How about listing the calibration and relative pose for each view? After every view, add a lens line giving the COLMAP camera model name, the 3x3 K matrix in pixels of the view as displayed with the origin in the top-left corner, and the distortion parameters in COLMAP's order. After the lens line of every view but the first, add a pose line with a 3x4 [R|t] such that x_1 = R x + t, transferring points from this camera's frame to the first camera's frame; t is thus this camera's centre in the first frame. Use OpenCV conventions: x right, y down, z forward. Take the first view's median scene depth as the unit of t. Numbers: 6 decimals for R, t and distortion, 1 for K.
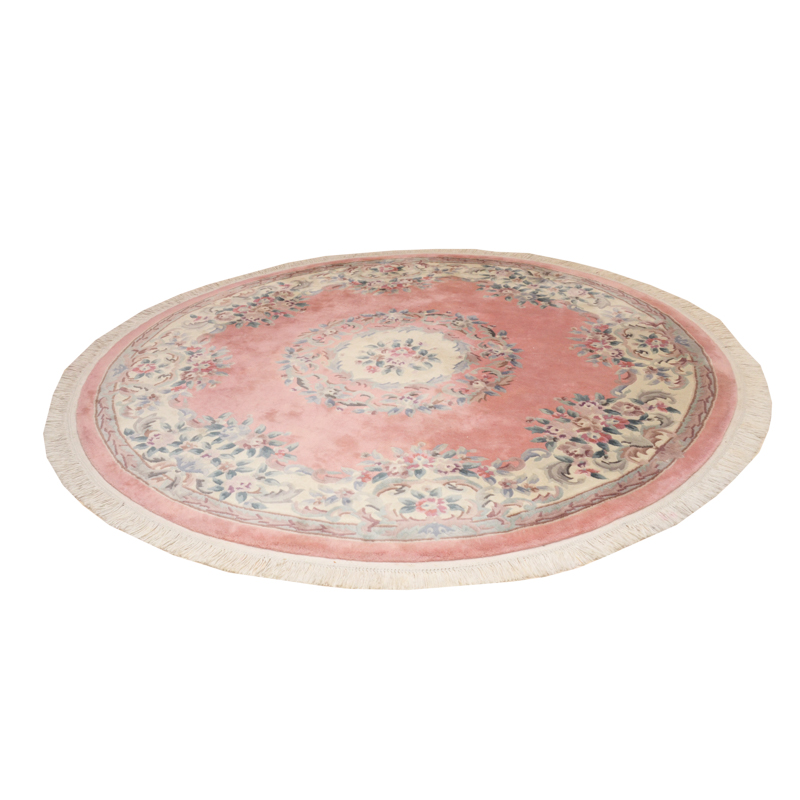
lens RADIAL K [[789.8, 0, 404.9], [0, 789.8, 399.8], [0, 0, 1]] dist [-0.126178, 0.000000]
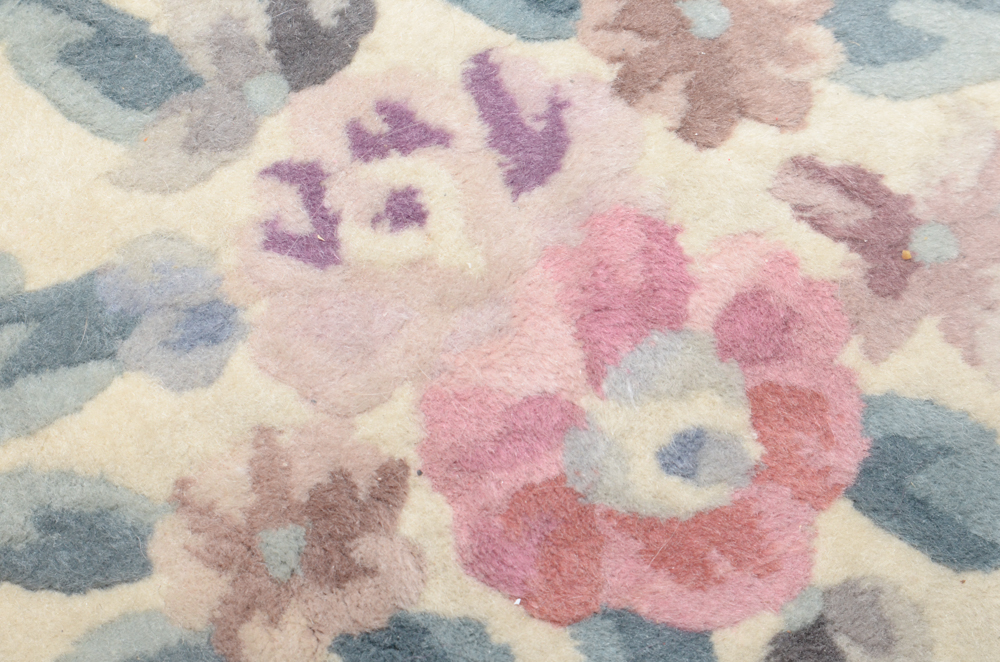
lens RADIAL K [[2715.9, 0, 498.3], [0, 2715.9, 330.2], [0, 0, 1]] dist [0.065732, 0.000000]
pose [[-0.517049, 0.850983, -0.092129, 0.015865], [-0.381697, -0.132890, 0.914684, -0.253463], [0.766138, 0.508102, 0.393529, 0.915701]]
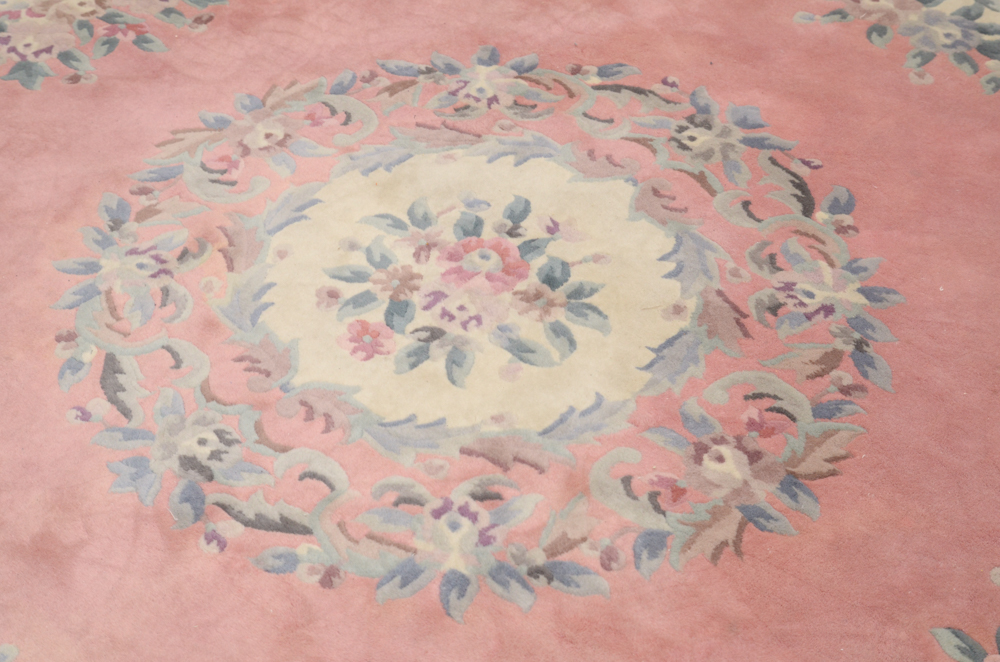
lens RADIAL K [[1701.7, 0, 496.0], [0, 1701.7, 330.3], [0, 0, 1]] dist [0.003656, 0.000000]
pose [[0.994181, 0.089420, -0.060074, 0.041680], [-0.072988, 0.969280, 0.234881, -0.187646], [0.079232, -0.229130, 0.970166, 0.388357]]
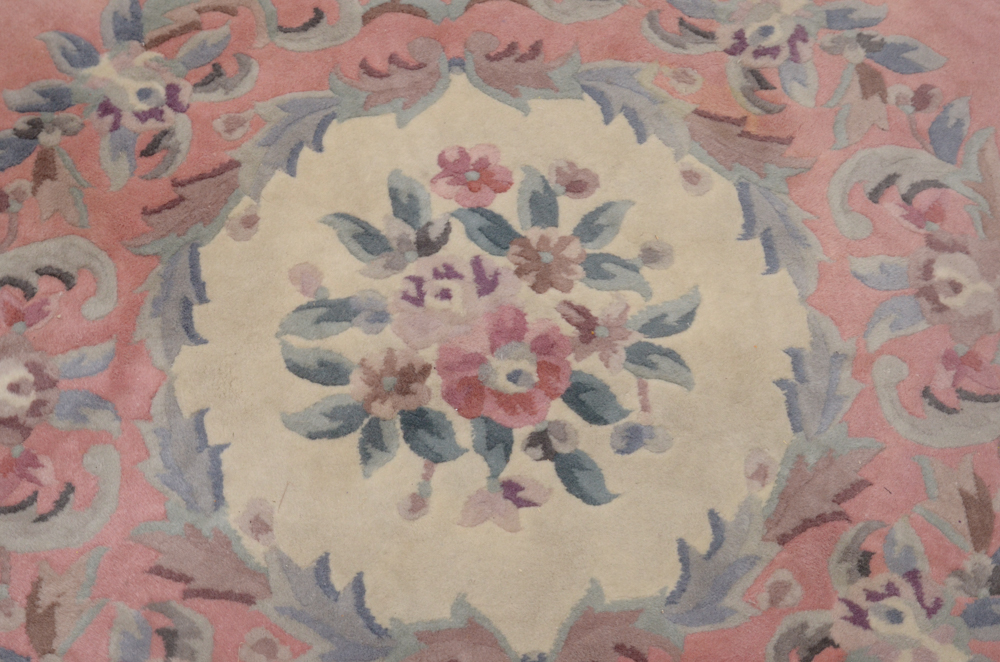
lens RADIAL K [[1628.5, 0, 499.4], [0, 1628.5, 333.7], [0, 0, 1]] dist [-0.022971, 0.000000]
pose [[-0.662154, 0.702056, -0.262049, 0.102854], [-0.338557, 0.031703, 0.940412, -0.461619], [0.668529, 0.711416, 0.216694, 0.914194]]
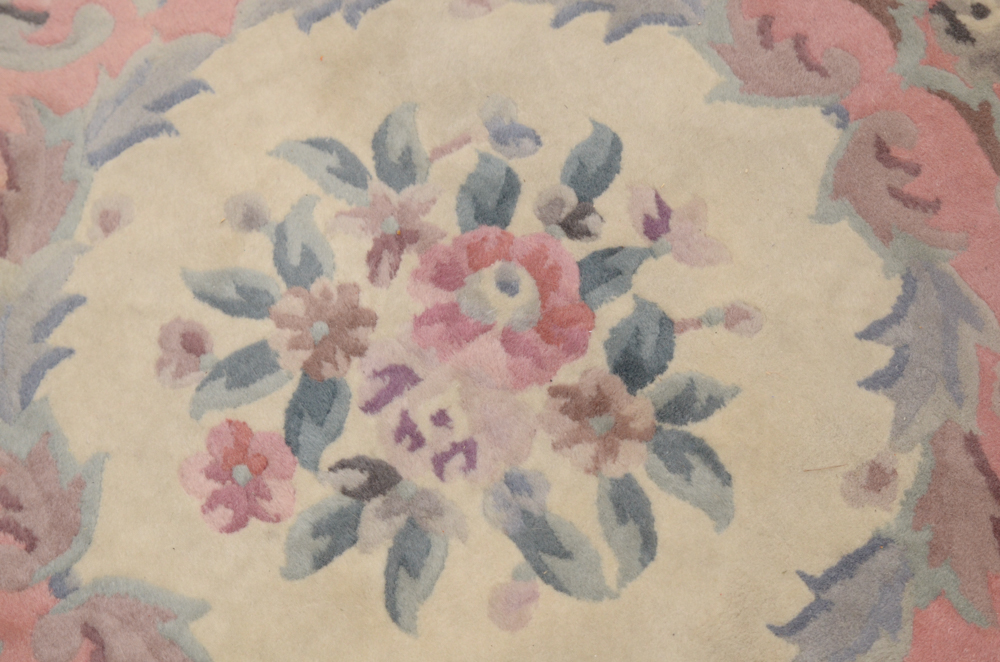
lens RADIAL K [[2242.1, 0, 490.9], [0, 2242.1, 329.6], [0, 0, 1]] dist [0.082260, 0.000000]
pose [[0.970181, 0.226684, -0.085804, 0.031128], [-0.144134, 0.824182, 0.547676, -0.285176], [0.194868, -0.518978, 0.832279, 0.664246]]
